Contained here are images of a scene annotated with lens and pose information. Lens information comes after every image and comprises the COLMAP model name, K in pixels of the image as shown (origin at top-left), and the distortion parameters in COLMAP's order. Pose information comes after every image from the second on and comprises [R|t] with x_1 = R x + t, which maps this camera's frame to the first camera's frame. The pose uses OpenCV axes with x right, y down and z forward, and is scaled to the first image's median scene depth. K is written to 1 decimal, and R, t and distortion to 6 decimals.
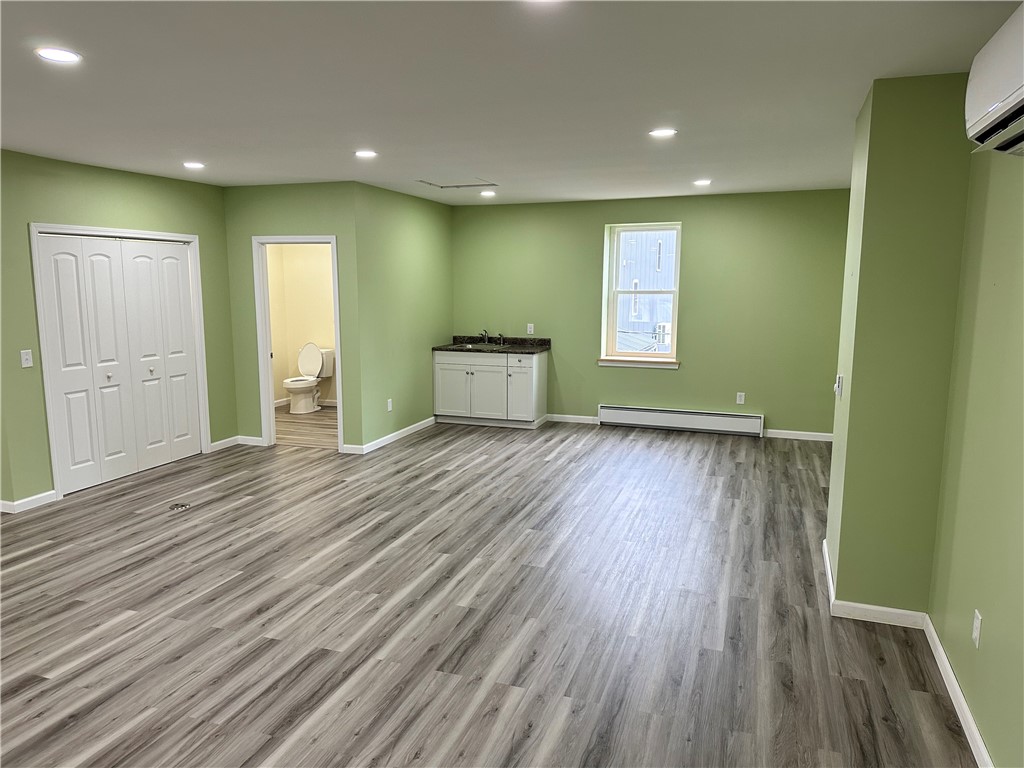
lens RADIAL K [[713.9, 0, 505.5], [0, 713.9, 388.8], [0, 0, 1]] dist [0.033068, -0.038450]
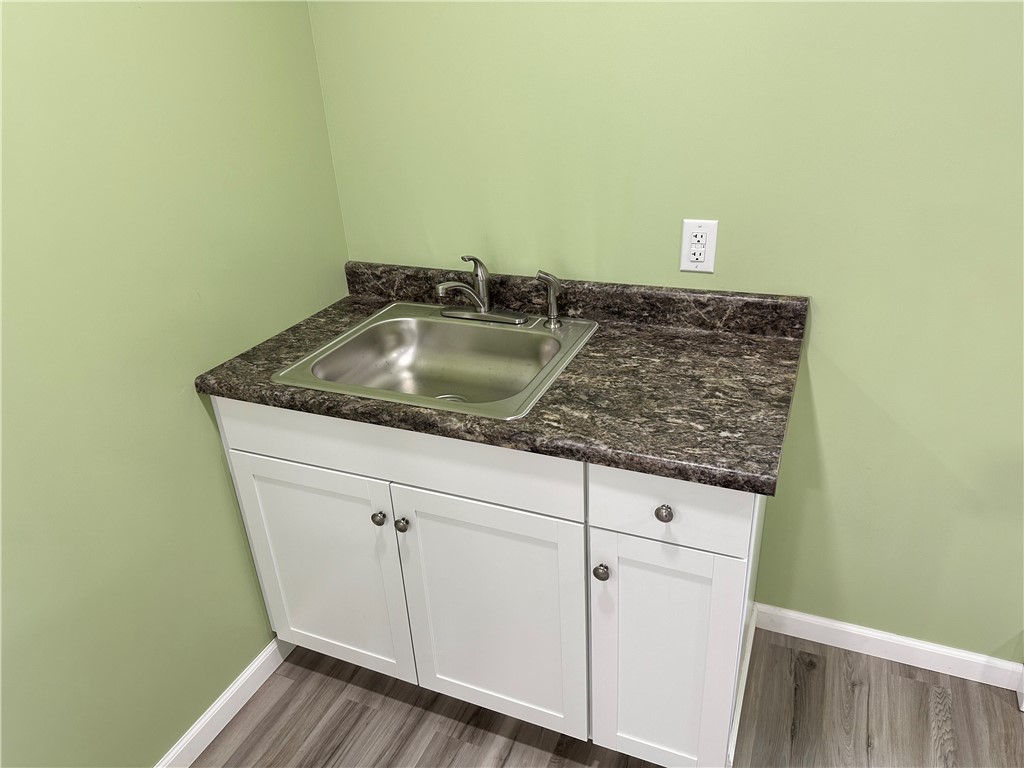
lens RADIAL K [[713.9, 0, 511.8], [0, 713.9, 385.7], [0, 0, 1]] dist [0.033068, -0.038450]
pose [[0.996119, -0.021710, -0.085298, 0.000028], [0.047608, 0.948002, 0.314685, -0.111117], [0.074031, -0.317524, 0.945356, 0.798453]]
